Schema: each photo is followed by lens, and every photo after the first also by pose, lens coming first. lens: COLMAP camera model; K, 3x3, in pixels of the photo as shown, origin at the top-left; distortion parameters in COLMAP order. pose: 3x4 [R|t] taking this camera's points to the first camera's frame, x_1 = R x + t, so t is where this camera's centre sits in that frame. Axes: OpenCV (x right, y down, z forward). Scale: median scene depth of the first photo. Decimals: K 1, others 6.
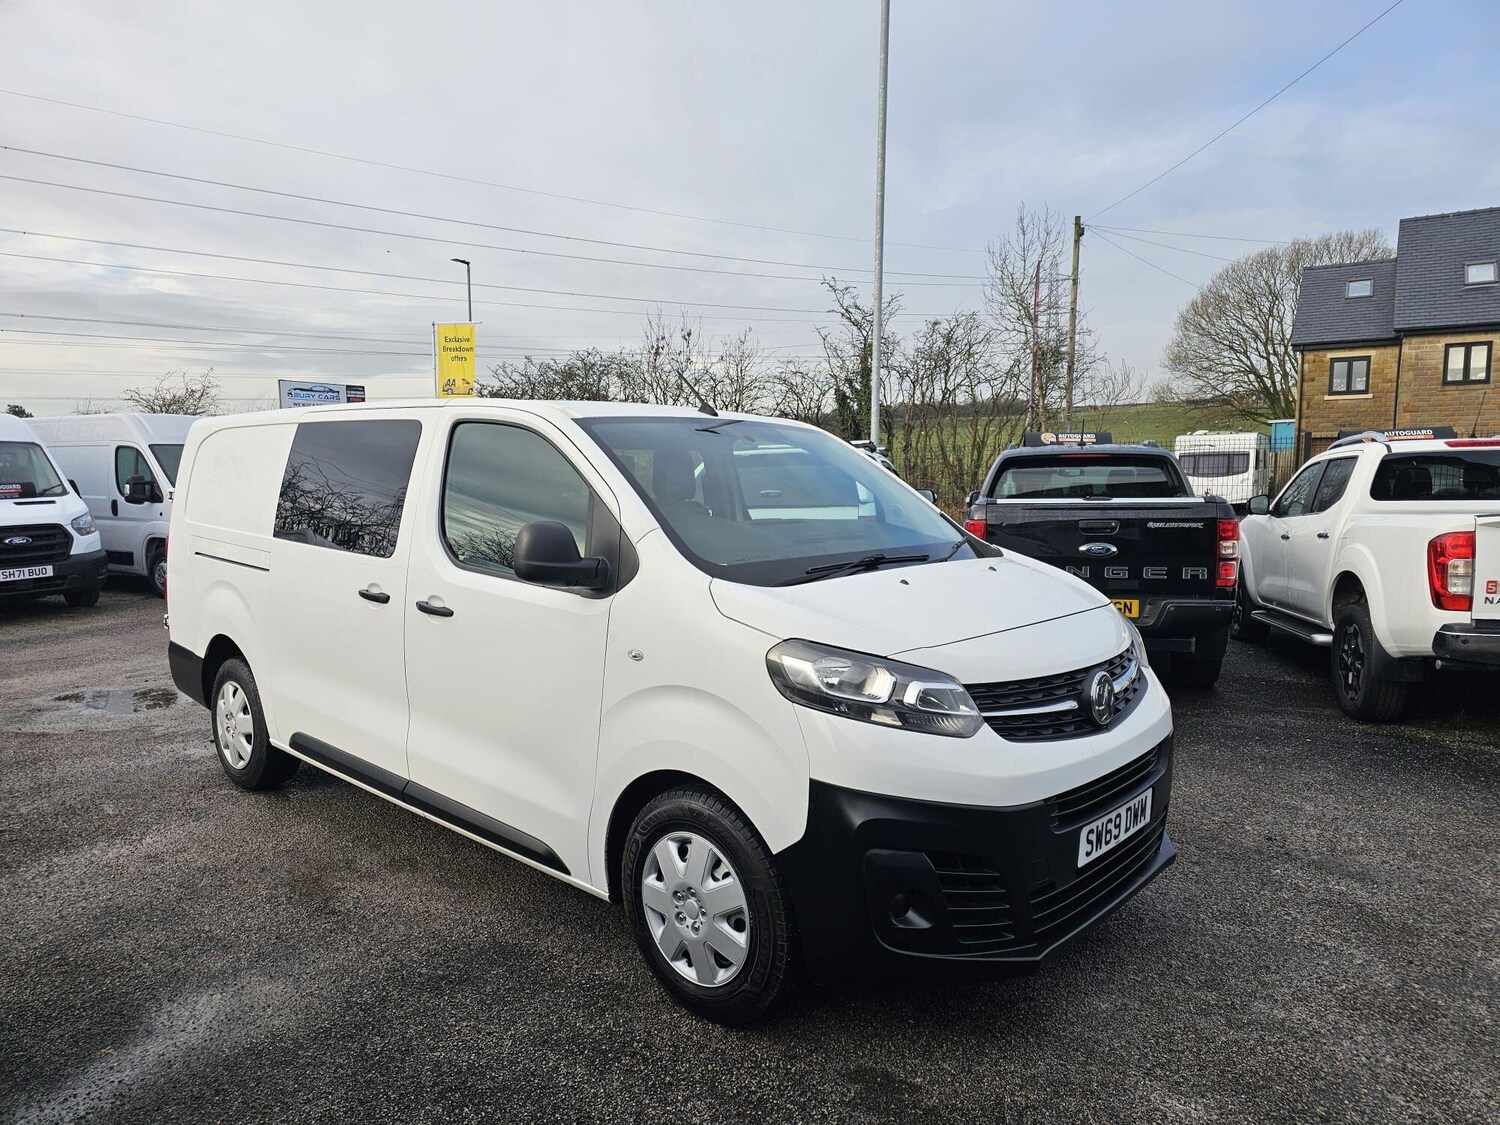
lens RADIAL K [[1016.4, 0, 754.5], [0, 1016.4, 573.3], [0, 0, 1]] dist [0.057023, -0.041831]
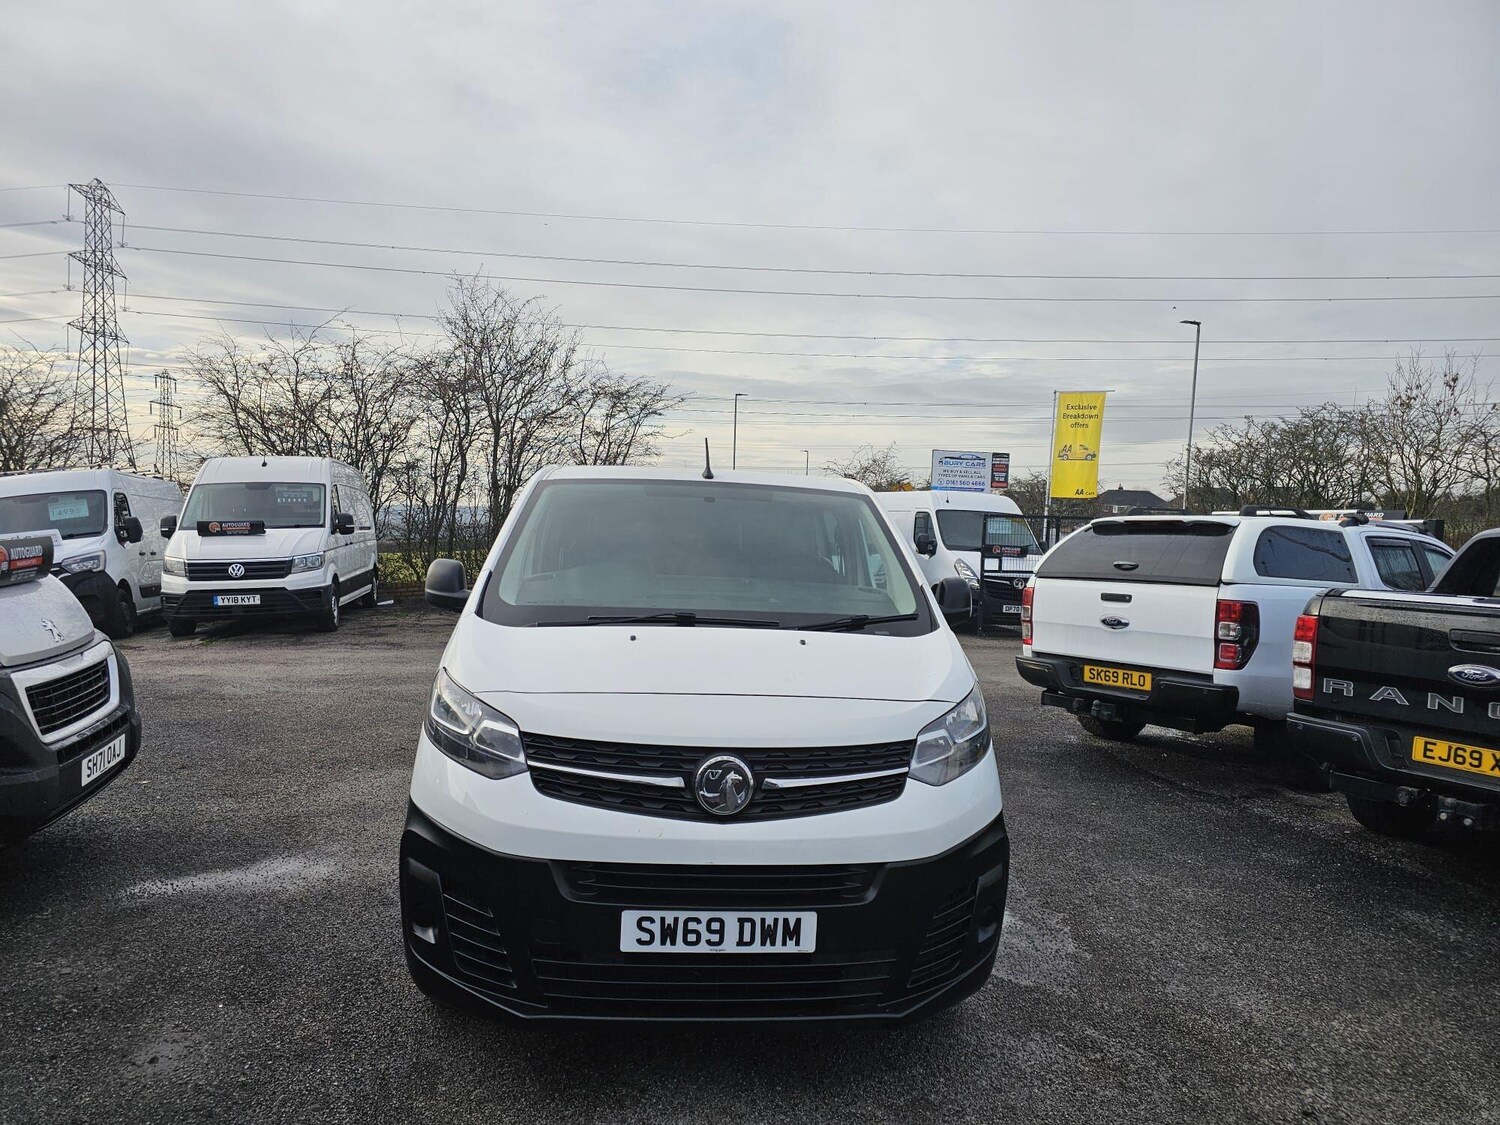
lens RADIAL K [[1016.4, 0, 749.5], [0, 1016.4, 573.2], [0, 0, 1]] dist [0.057023, -0.041831]
pose [[0.716847, 0.064003, -0.694287, 0.113559], [-0.107769, 0.993982, -0.019640, -0.005929], [0.688851, 0.088901, 0.719431, 0.040482]]
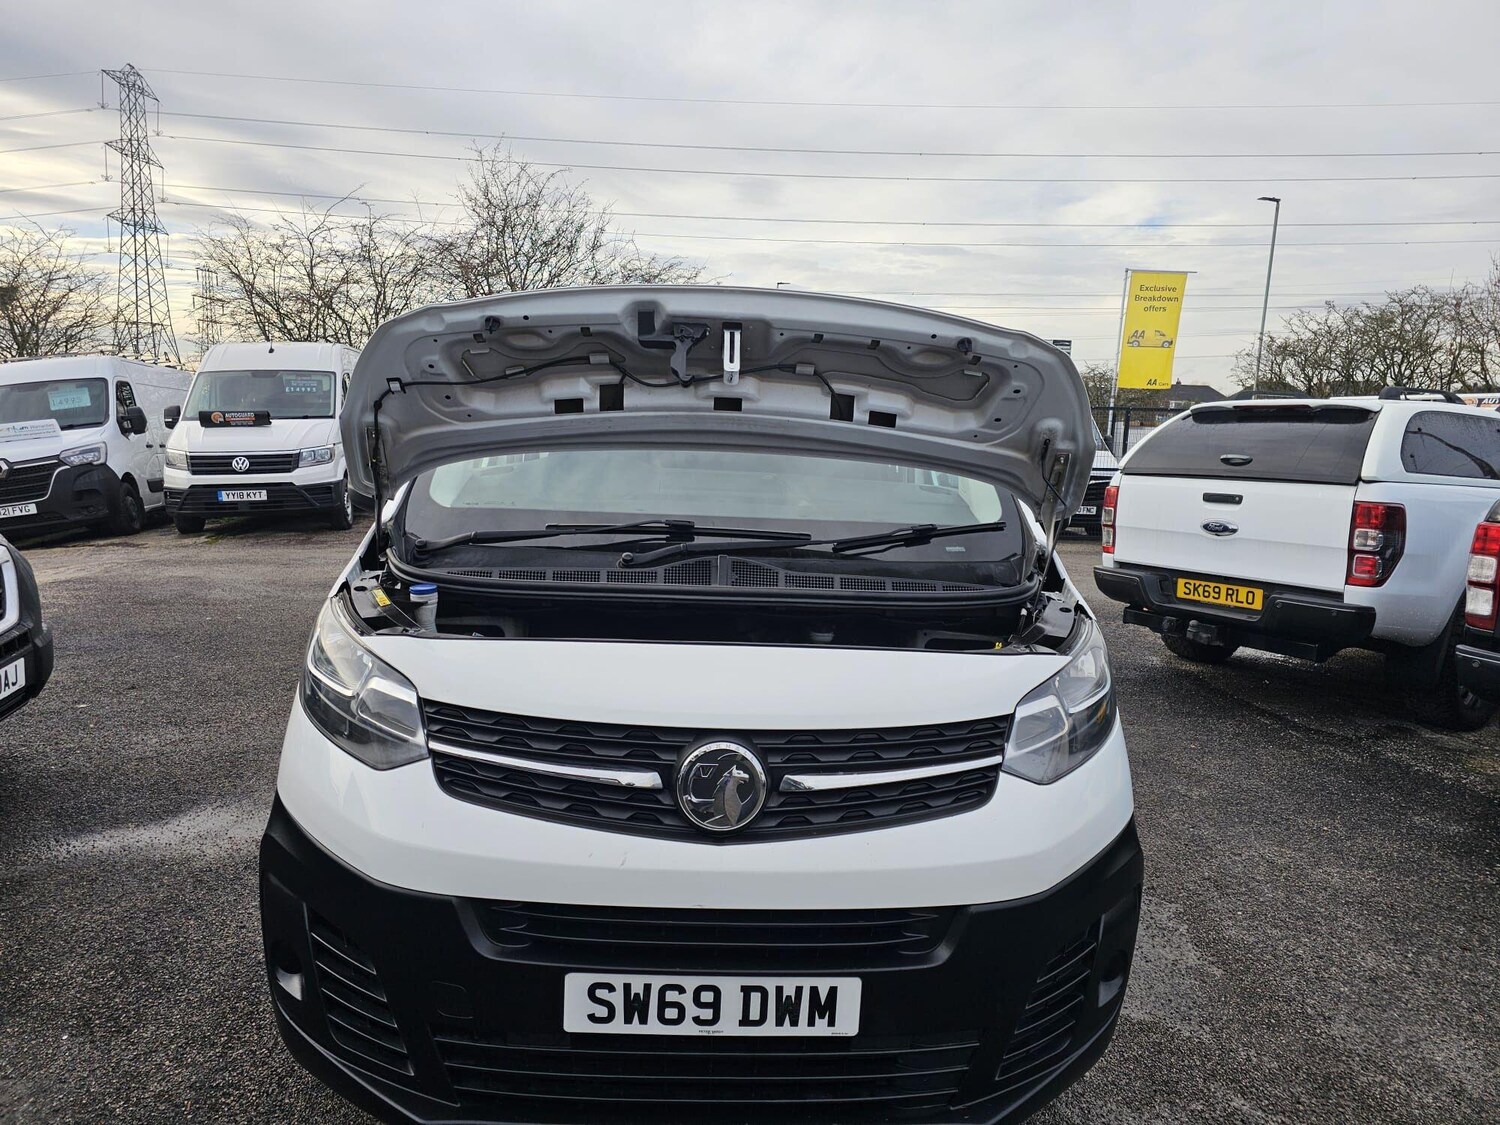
lens RADIAL K [[1016.4, 0, 759.7], [0, 1016.4, 551.7], [0, 0, 1]] dist [0.057023, -0.041831]
pose [[0.694201, 0.122972, -0.709198, 0.088800], [-0.111991, 0.991752, 0.062344, -0.006298], [0.711015, 0.036144, 0.702247, 0.069170]]
